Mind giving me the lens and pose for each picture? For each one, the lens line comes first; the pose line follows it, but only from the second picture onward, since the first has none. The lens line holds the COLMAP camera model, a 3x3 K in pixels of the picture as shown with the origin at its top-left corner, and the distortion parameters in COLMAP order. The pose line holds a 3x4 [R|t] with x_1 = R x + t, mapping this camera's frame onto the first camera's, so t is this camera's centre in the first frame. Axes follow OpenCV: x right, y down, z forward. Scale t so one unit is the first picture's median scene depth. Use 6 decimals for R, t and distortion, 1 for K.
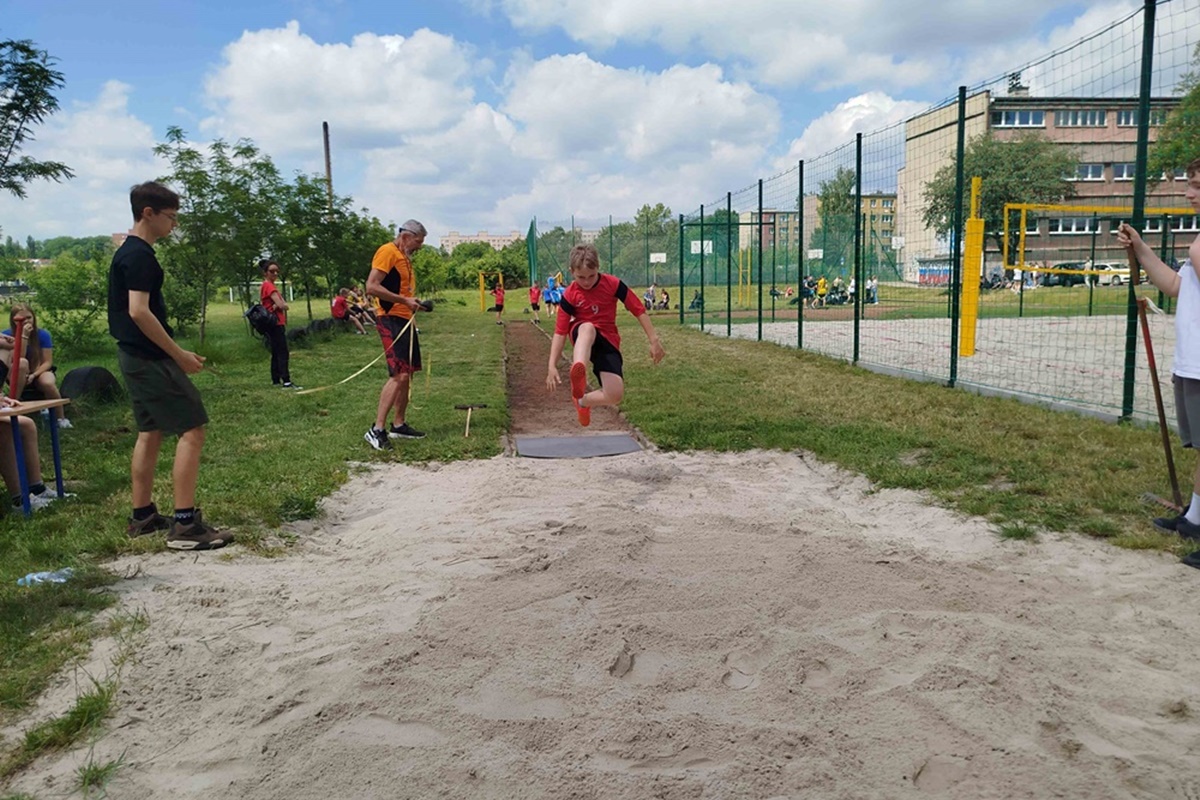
lens RADIAL K [[853.5, 0, 600.0], [0, 853.5, 400.0], [0, 0, 1]] dist [0.002582, 0.004134]
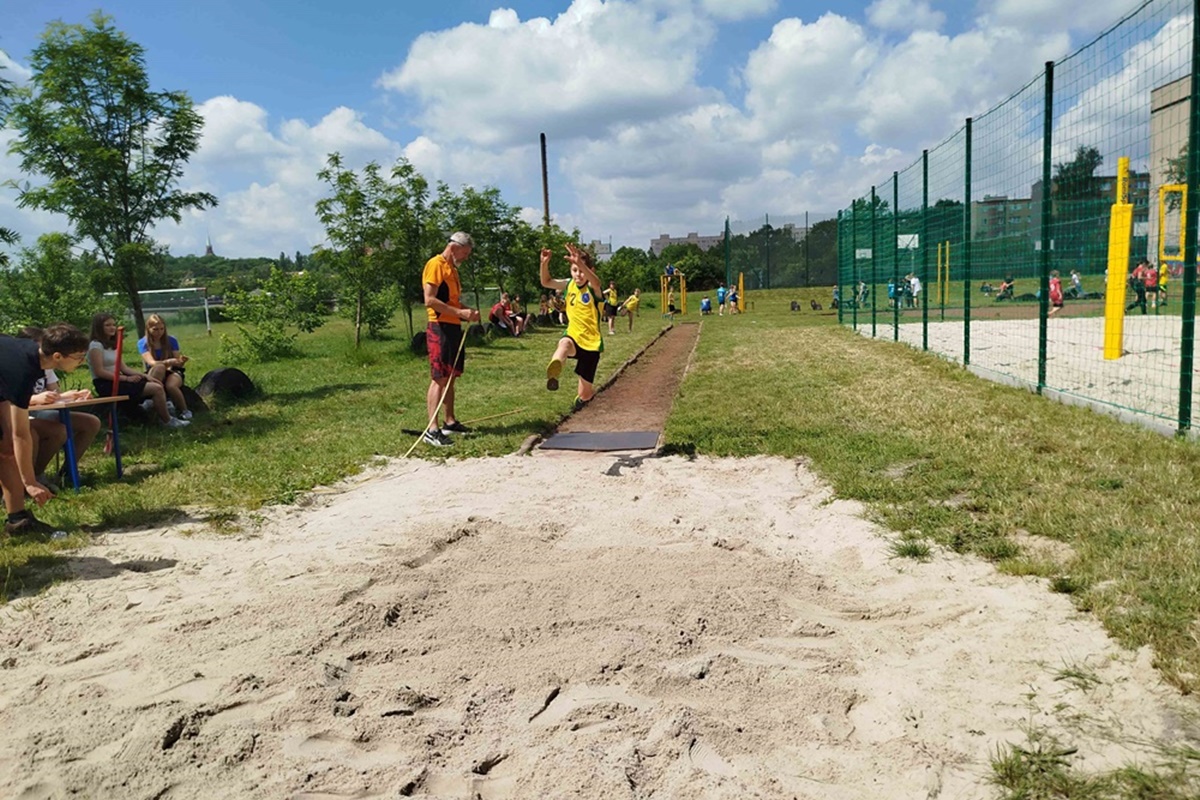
lens RADIAL K [[854.9, 0, 597.4], [0, 854.9, 403.1], [0, 0, 1]] dist [-0.003842, 0.007860]
pose [[0.968038, 0.013926, -0.250415, 0.105314], [-0.013242, 0.999903, 0.004415, -0.001688], [0.250452, -0.000958, 0.968129, 0.001232]]
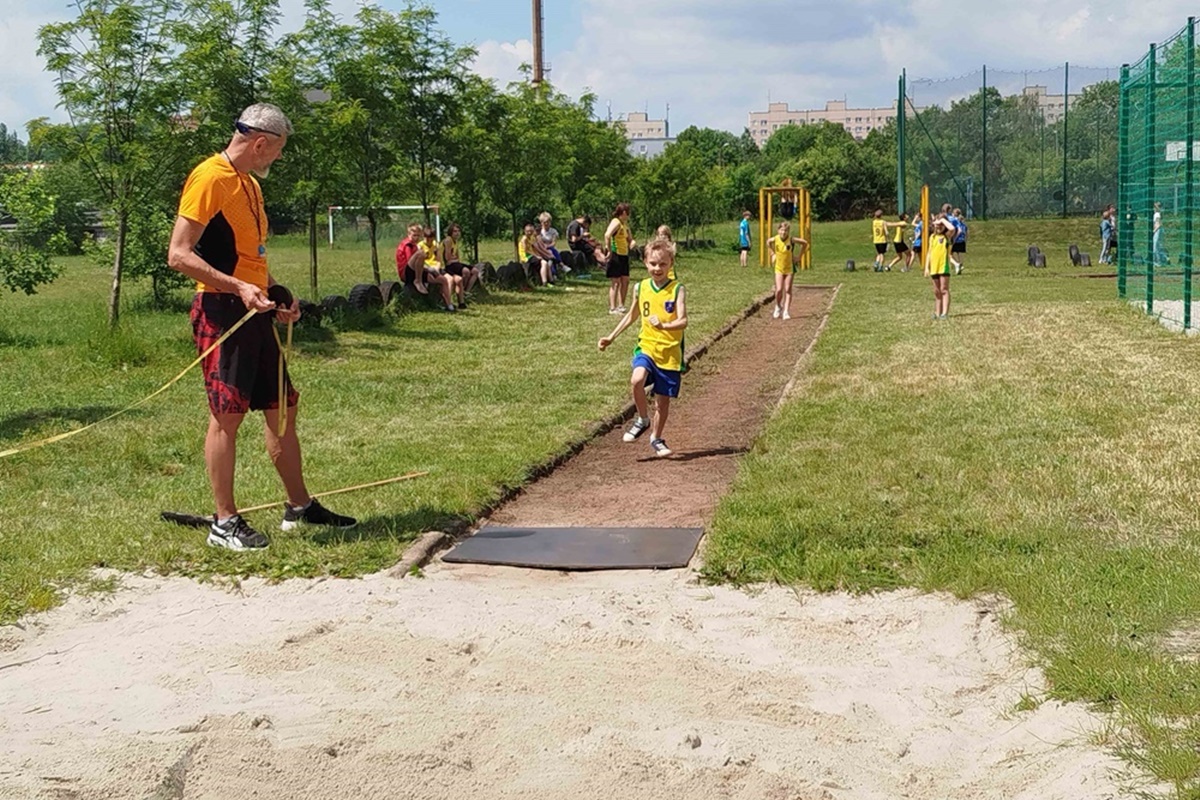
lens RADIAL K [[1749.7, 0, 598.3], [0, 1749.7, 381.4], [0, 0, 1]] dist [0.024449, -0.081468]
pose [[0.961914, 0.026372, -0.272078, 0.118432], [-0.035984, 0.998890, -0.030399, -0.008456], [0.270974, 0.039032, 0.961795, 0.018624]]
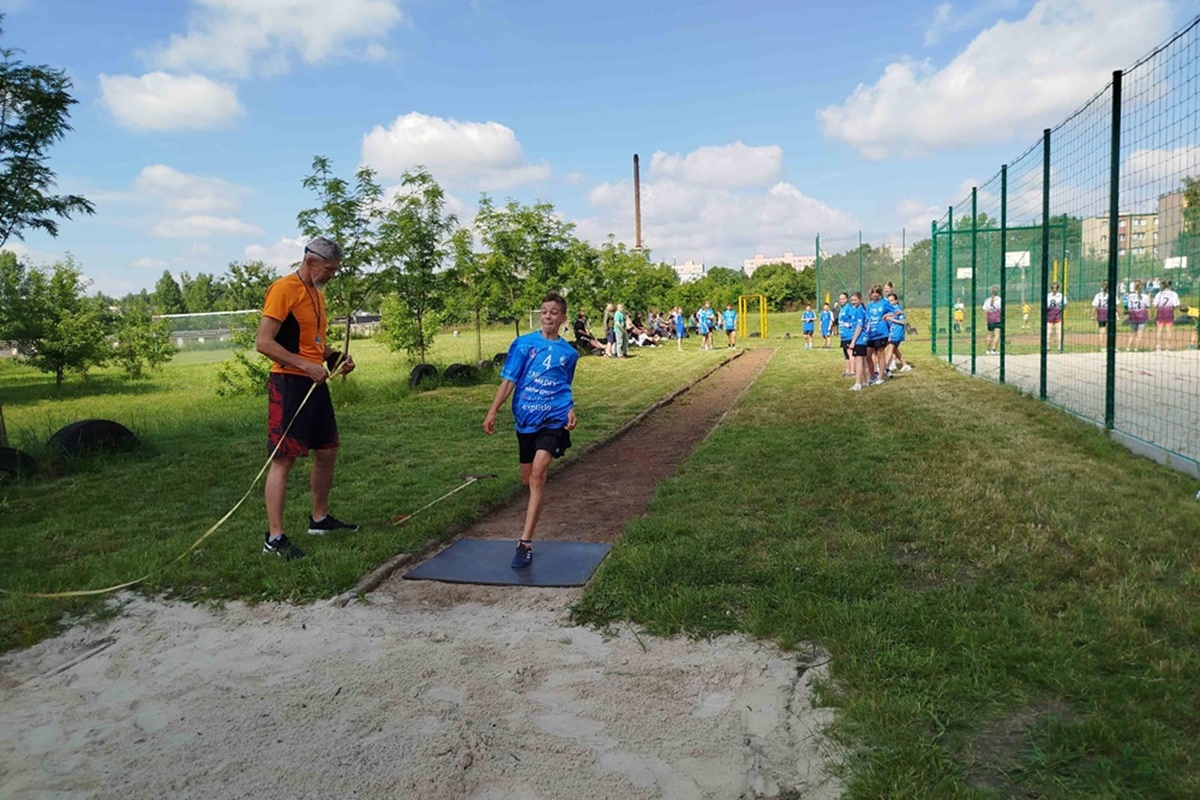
lens RADIAL K [[843.5, 0, 602.1], [0, 843.5, 400.4], [0, 0, 1]] dist [-0.008174, 0.017627]
pose [[0.935294, 0.019221, -0.353349, 0.122320], [-0.027302, 0.999467, -0.017900, -0.033001], [0.352817, 0.026389, 0.935320, 0.204737]]
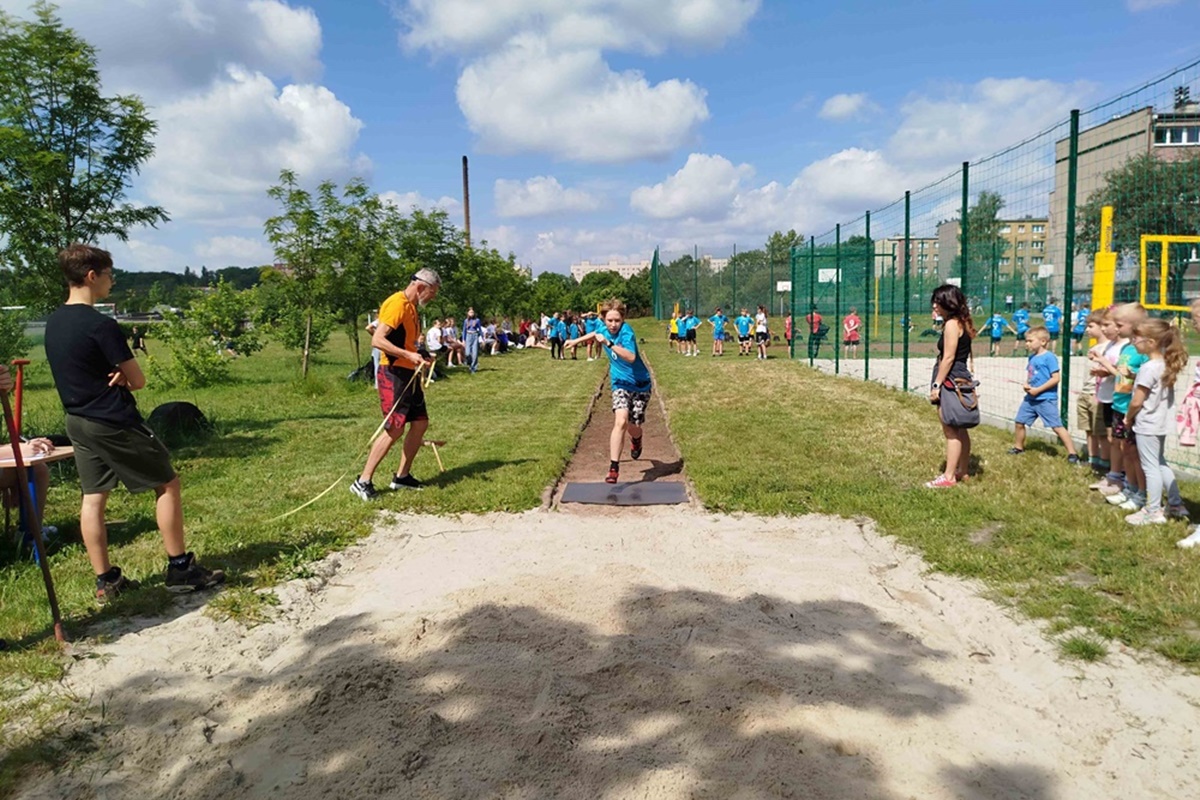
lens RADIAL K [[855.0, 0, 598.3], [0, 855.0, 392.7], [0, 0, 1]] dist [0.003966, 0.004509]
pose [[0.988077, 0.018492, -0.152845, 0.040282], [-0.024575, 0.998975, -0.038006, -0.013144], [0.151986, 0.041309, 0.987519, 0.026729]]
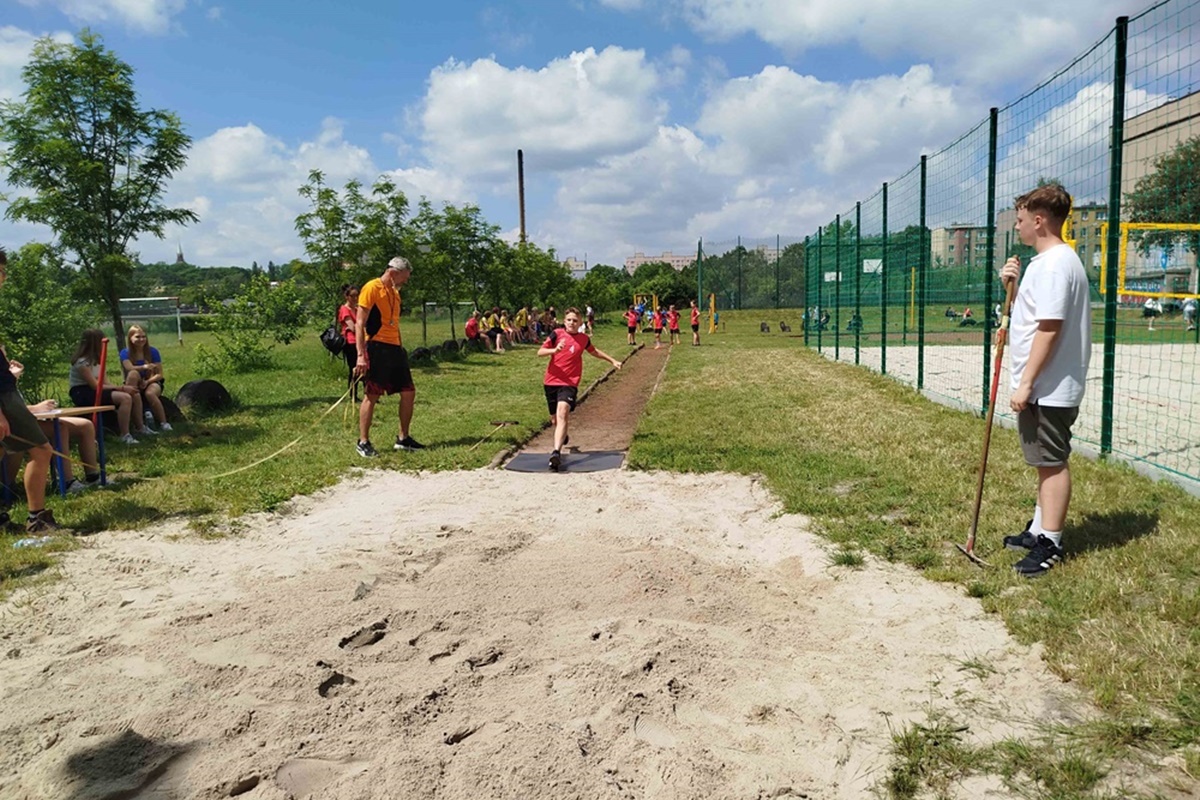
lens RADIAL K [[853.5, 0, 600.0], [0, 853.5, 400.0], [0, 0, 1]] dist [0.002582, 0.004134]
pose [[0.975863, 0.024301, -0.217027, 0.113168], [-0.029088, 0.999398, -0.018889, -0.002484], [0.216437, 0.024746, 0.975983, -0.020778]]
